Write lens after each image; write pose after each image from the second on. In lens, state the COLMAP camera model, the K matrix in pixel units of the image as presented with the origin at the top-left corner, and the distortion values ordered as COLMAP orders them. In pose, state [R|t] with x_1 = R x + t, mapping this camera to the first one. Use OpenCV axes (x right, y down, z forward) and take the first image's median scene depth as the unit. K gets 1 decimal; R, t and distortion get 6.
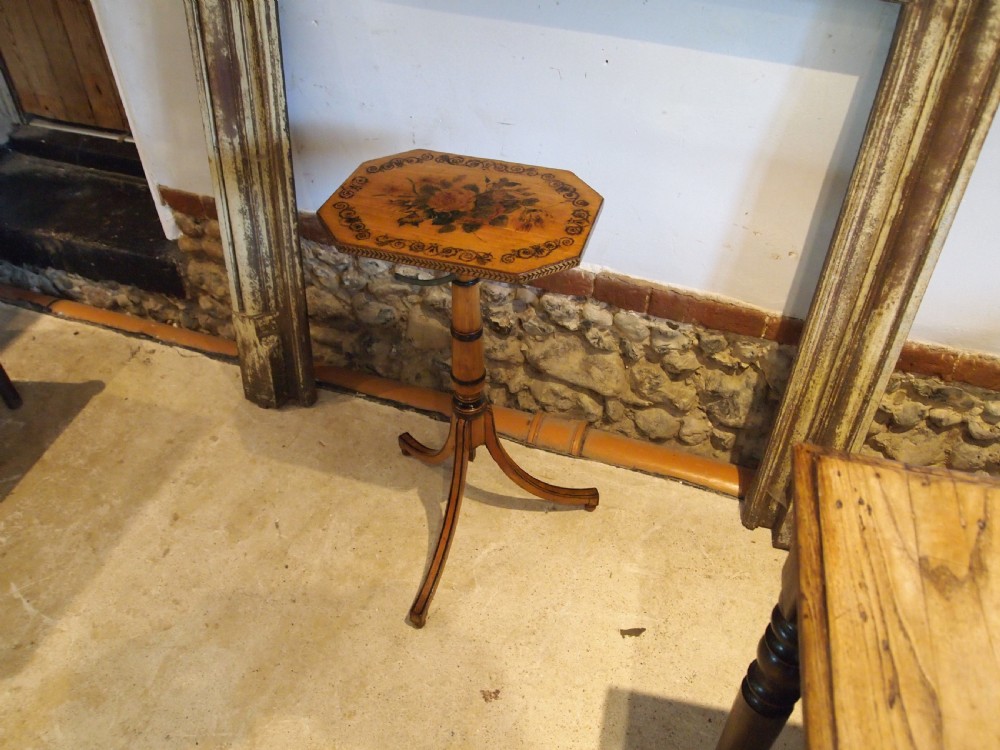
lens RADIAL K [[798.4, 0, 503.9], [0, 798.4, 374.7], [0, 0, 1]] dist [-0.045573, 0.003874]
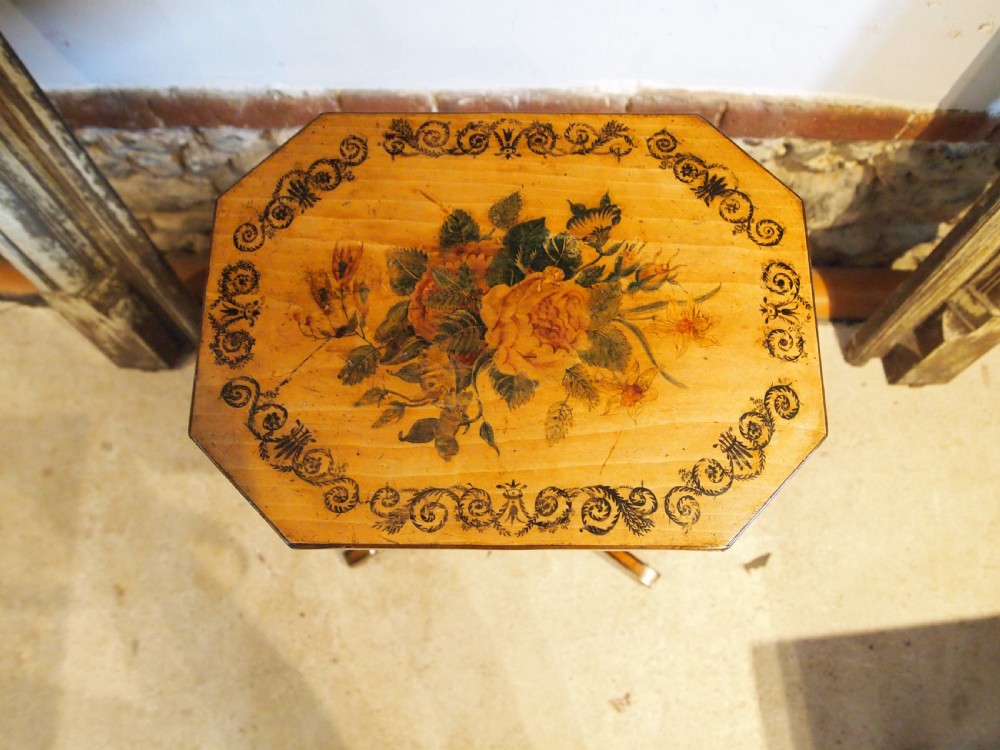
lens RADIAL K [[792.3, 0, 504.2], [0, 792.3, 375.1], [0, 0, 1]] dist [-0.046913, -0.000701]
pose [[0.950865, -0.301501, 0.070380, -0.071528], [0.220380, 0.818777, 0.530128, -0.273163], [-0.217459, -0.488570, 0.844991, 0.411041]]
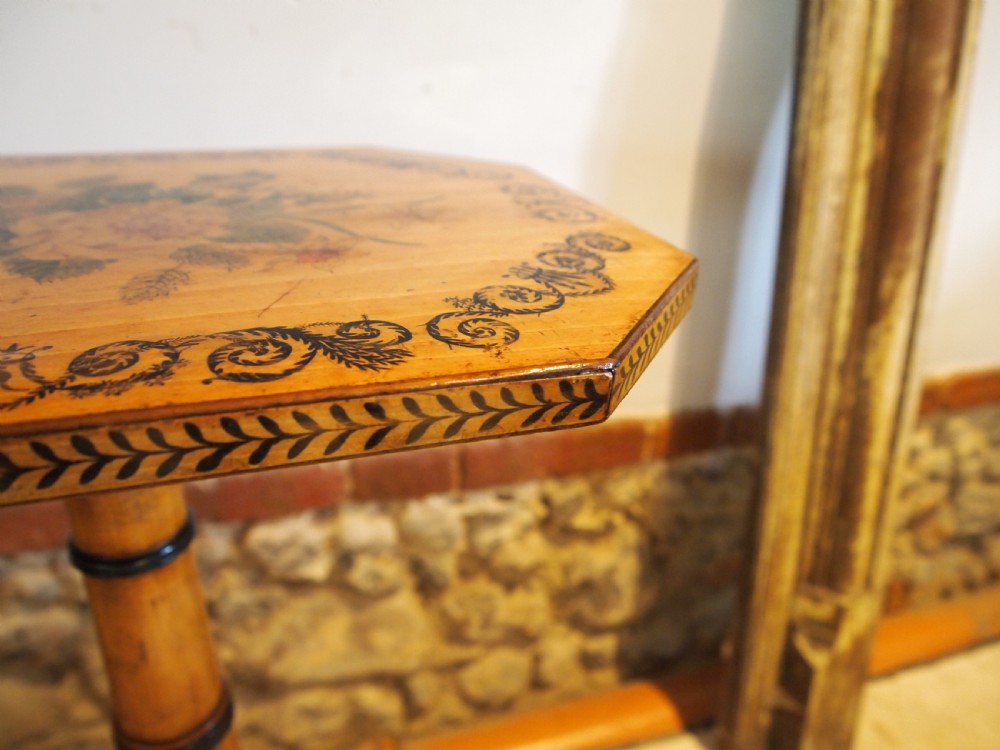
lens RADIAL K [[763.6, 0, 500.0], [0, 763.6, 375.0], [0, 0, 1]] dist [-0.042897, 0.001243]
pose [[0.788933, -0.248591, 0.561949, -0.066069], [0.396388, 0.904682, -0.156291, -0.054671], [-0.469533, 0.346053, 0.812272, 0.519017]]
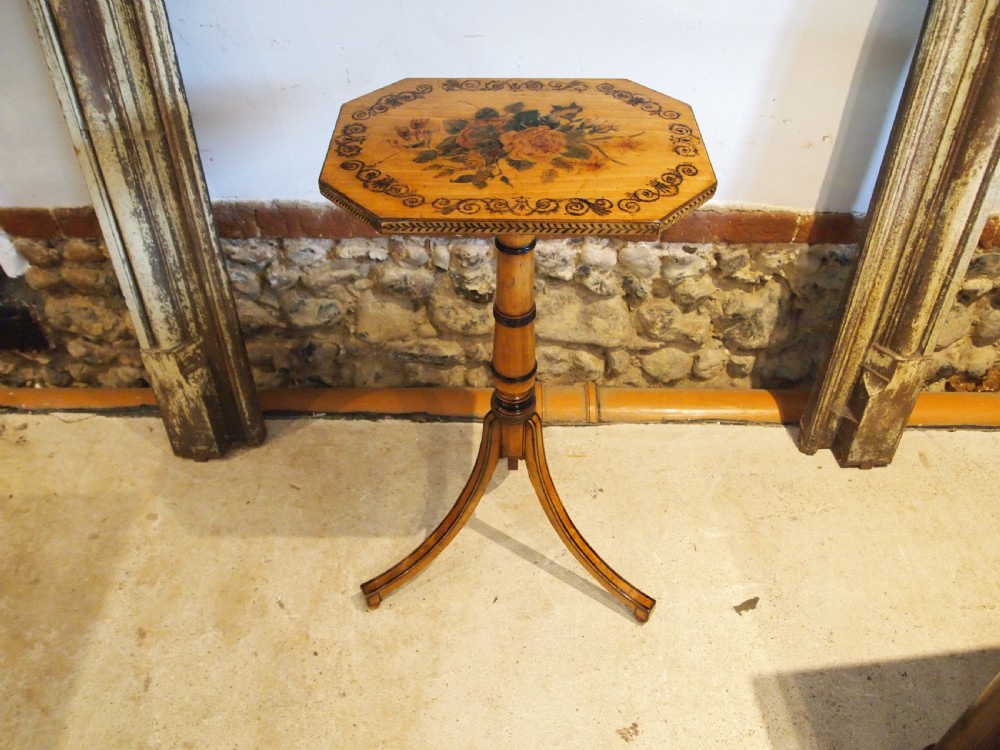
lens RADIAL K [[798.4, 0, 503.9], [0, 798.4, 374.7], [0, 0, 1]] dist [-0.045573, 0.003874]
pose [[0.949013, -0.232824, 0.212527, -0.185863], [0.222190, 0.972270, 0.072962, -0.035938], [-0.223621, -0.022021, 0.974427, 0.196056]]
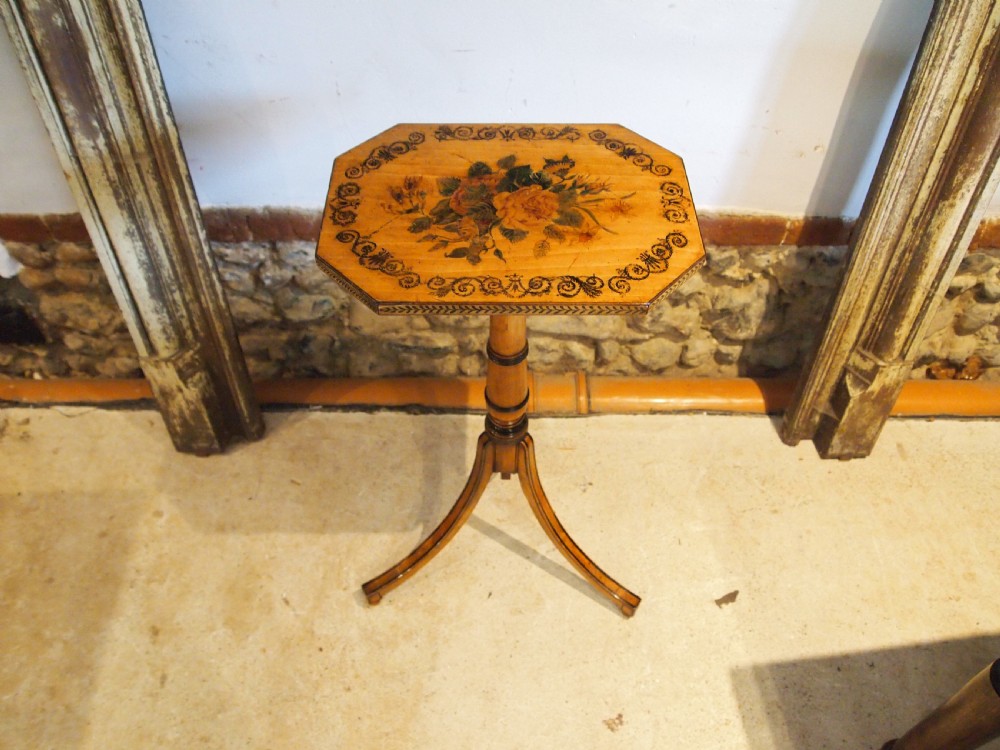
lens RADIAL K [[798.4, 0, 503.9], [0, 798.4, 374.7], [0, 0, 1]] dist [-0.045573, 0.003874]
pose [[0.945470, -0.258520, 0.198126, -0.170195], [0.225154, 0.958301, 0.175966, -0.123467], [-0.235355, -0.121761, 0.964252, 0.183913]]
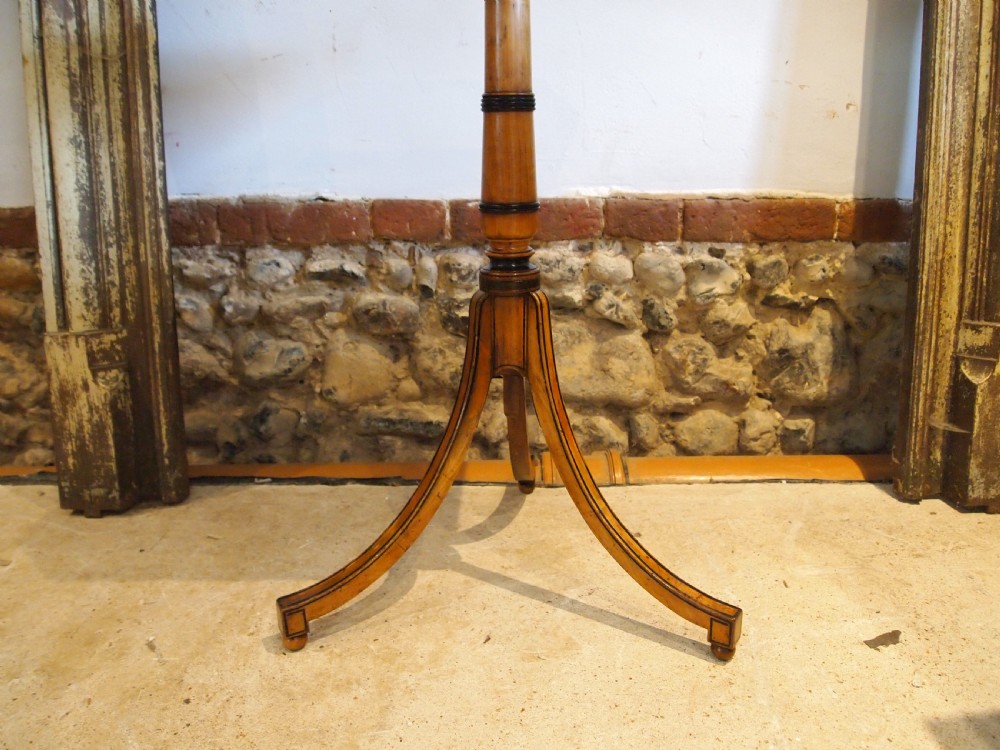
lens RADIAL K [[792.3, 0, 504.2], [0, 792.3, 375.1], [0, 0, 1]] dist [-0.046913, -0.000701]
pose [[0.949548, -0.111638, 0.293080, -0.194744], [0.229052, 0.885196, -0.404923, 0.278497], [-0.214229, 0.451624, 0.866107, 0.442585]]
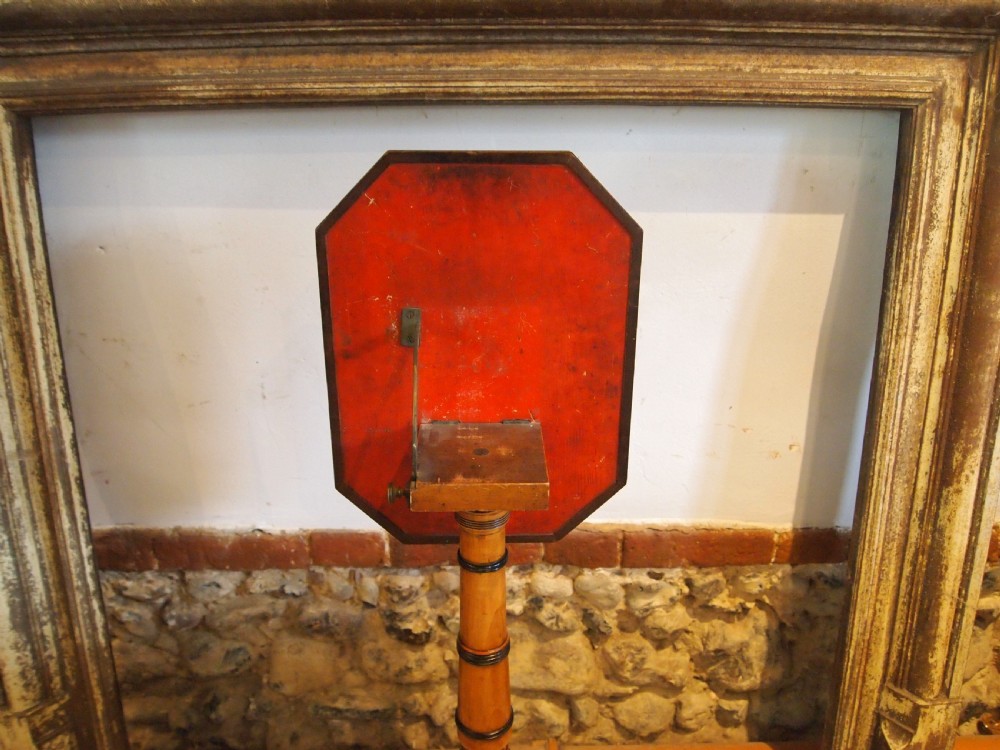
lens RADIAL K [[794.5, 0, 503.5], [0, 794.5, 375.5], [0, 0, 1]] dist [-0.045665, 0.001180]
pose [[0.939721, -0.148636, 0.307948, -0.117469], [0.243448, 0.923232, -0.297282, -0.047104], [-0.240121, 0.354331, 0.903765, 0.287962]]
